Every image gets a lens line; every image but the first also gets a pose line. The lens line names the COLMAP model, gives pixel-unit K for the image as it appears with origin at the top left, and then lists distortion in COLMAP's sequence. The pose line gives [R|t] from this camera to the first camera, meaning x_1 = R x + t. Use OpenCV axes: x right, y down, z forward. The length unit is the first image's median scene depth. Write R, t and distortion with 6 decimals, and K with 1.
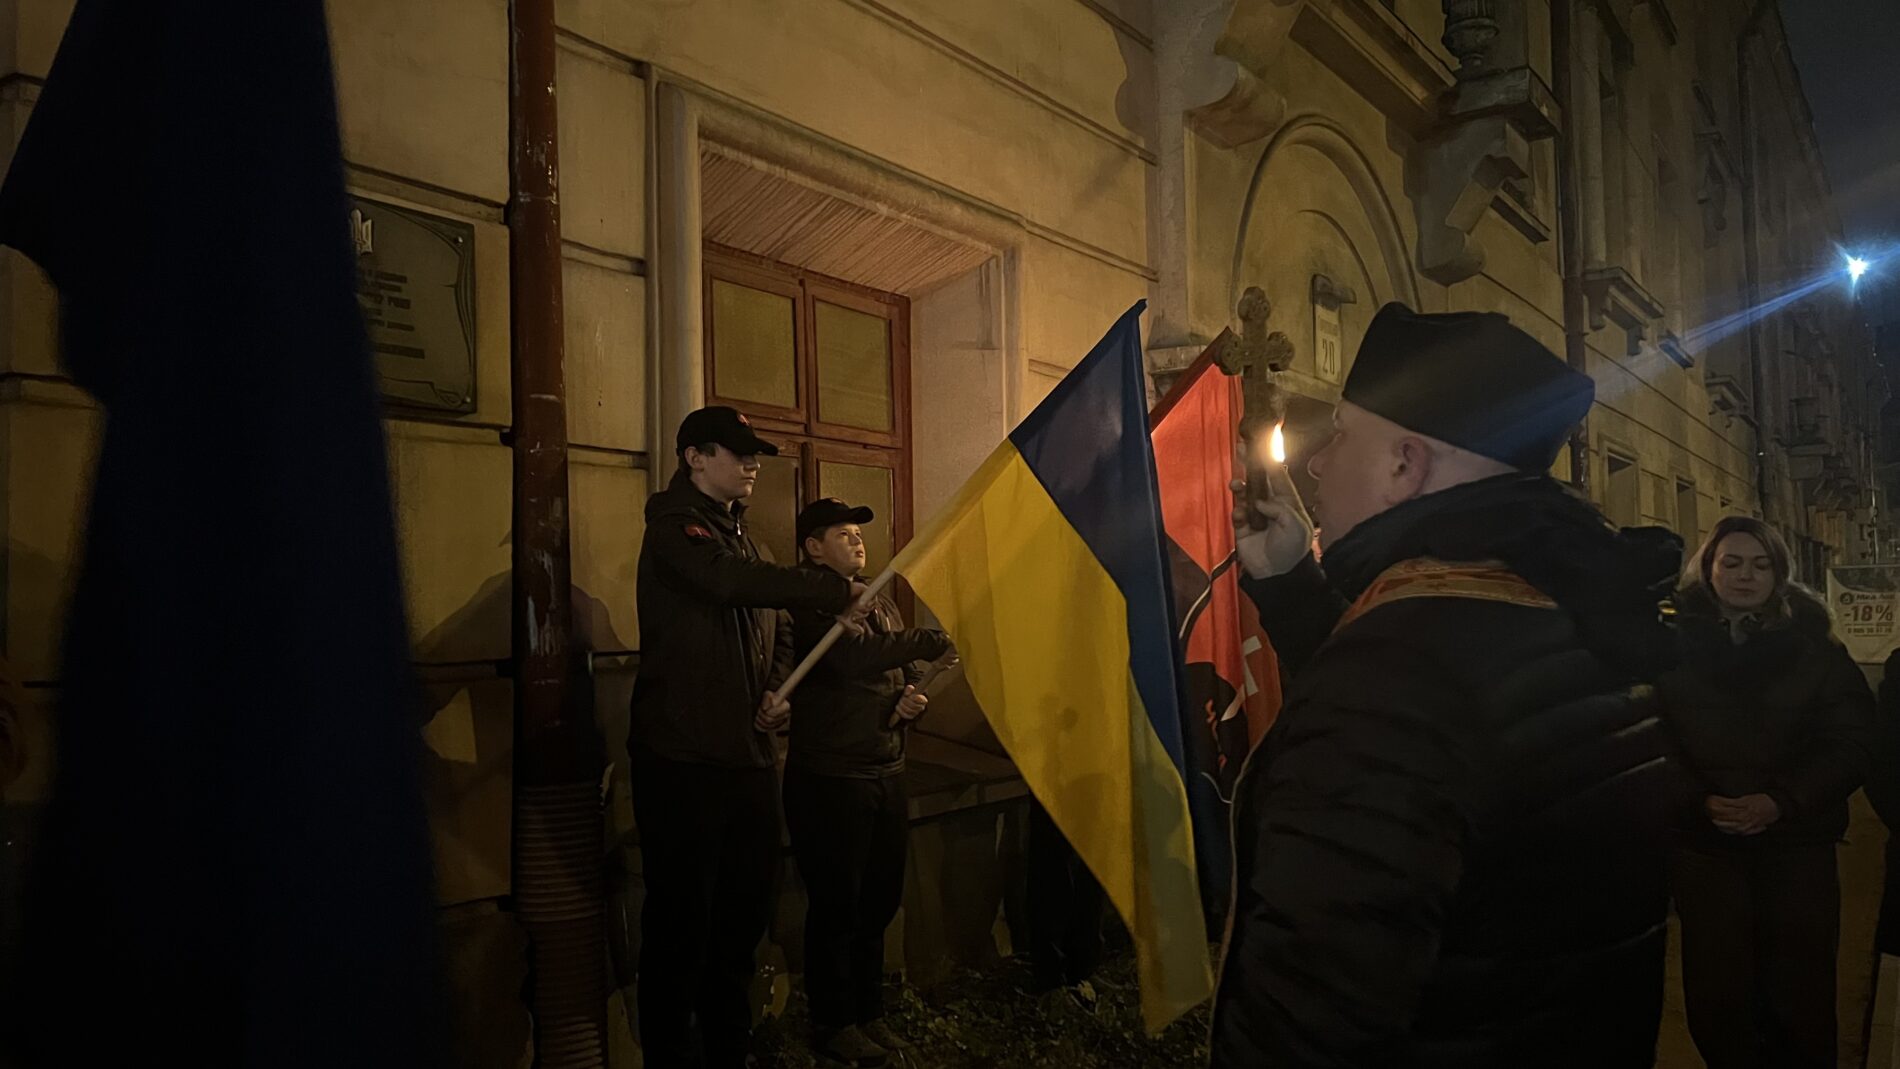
lens RADIAL K [[1421.8, 0, 950.0], [0, 1421.8, 534.5], [0, 0, 1]] dist [0.074322, -0.076060]
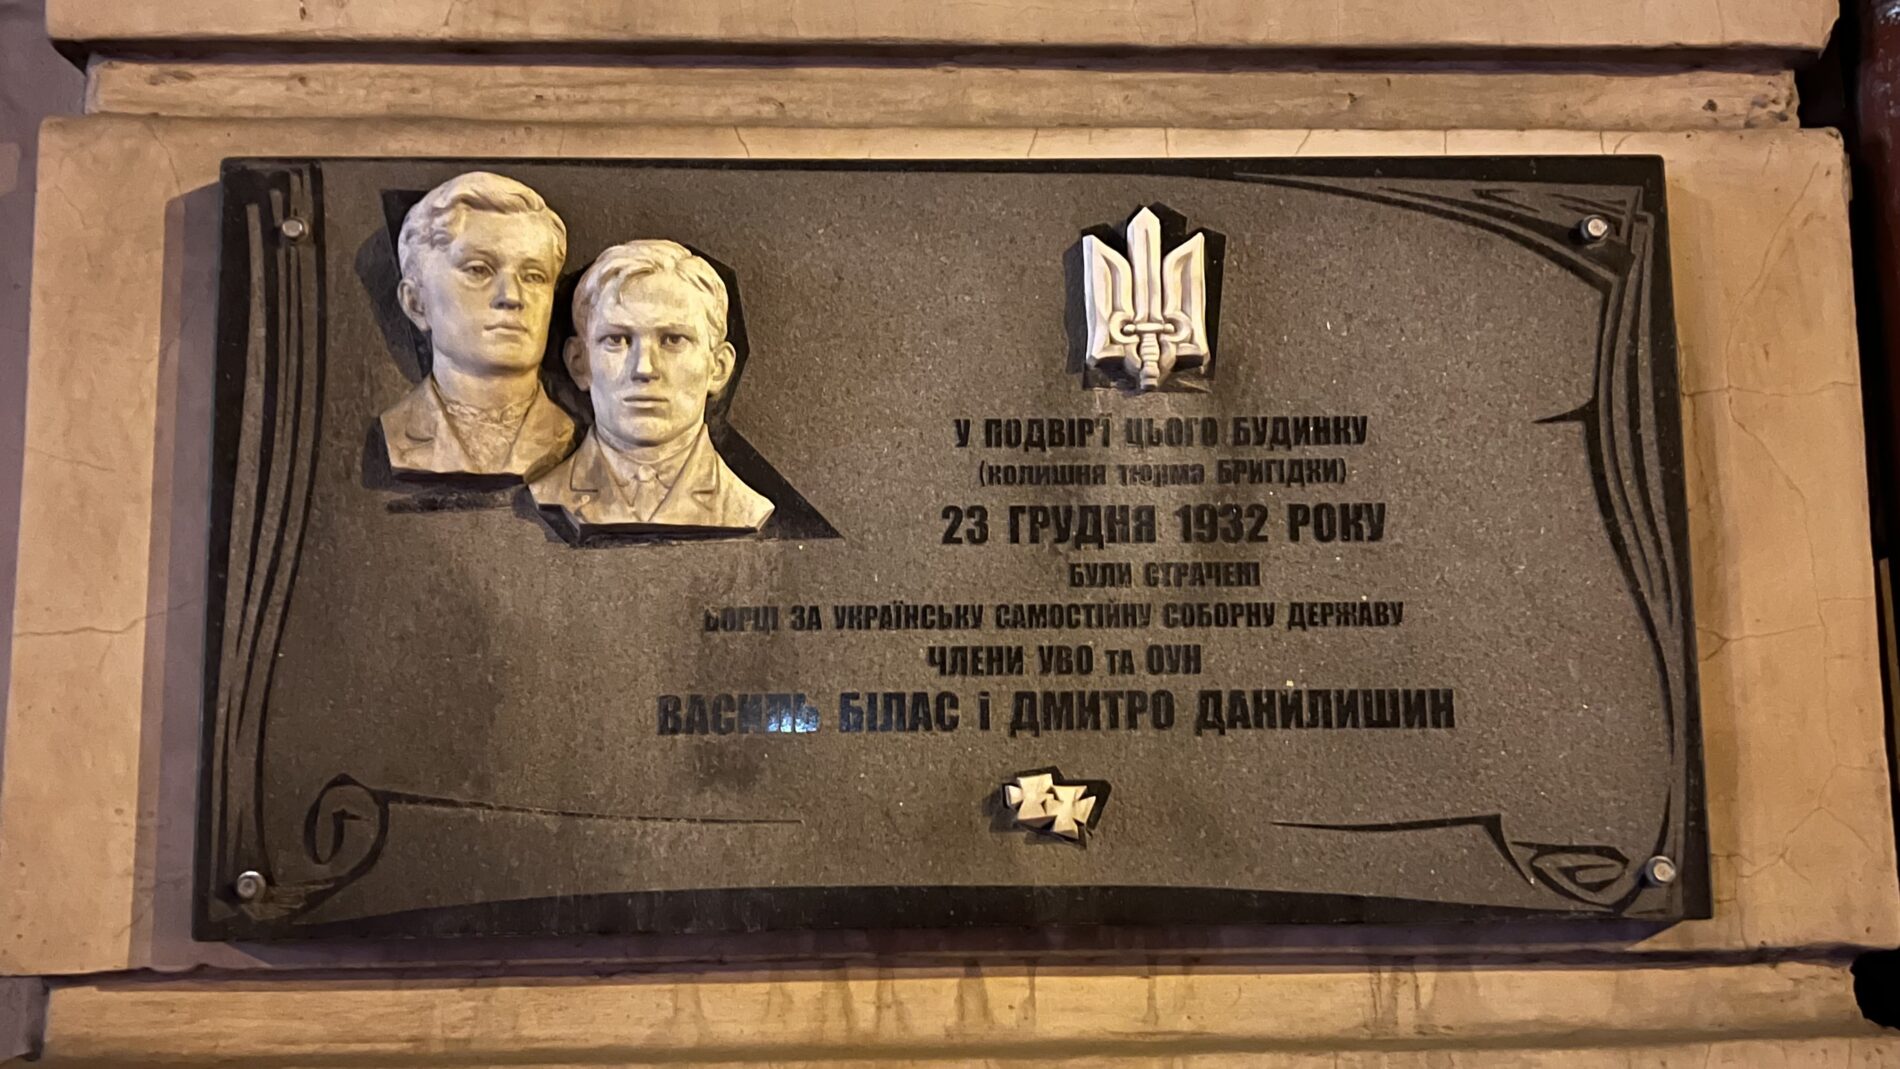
lens RADIAL K [[2063.7, 0, 950.0], [0, 2063.7, 534.5], [0, 0, 1]] dist [0.008429, -0.004608]
pose [[0.574076, -0.106177, -0.811889, -0.040557], [0.037809, 0.993936, -0.103251, -0.041142], [0.817929, 0.028578, 0.574609, 0.243248]]
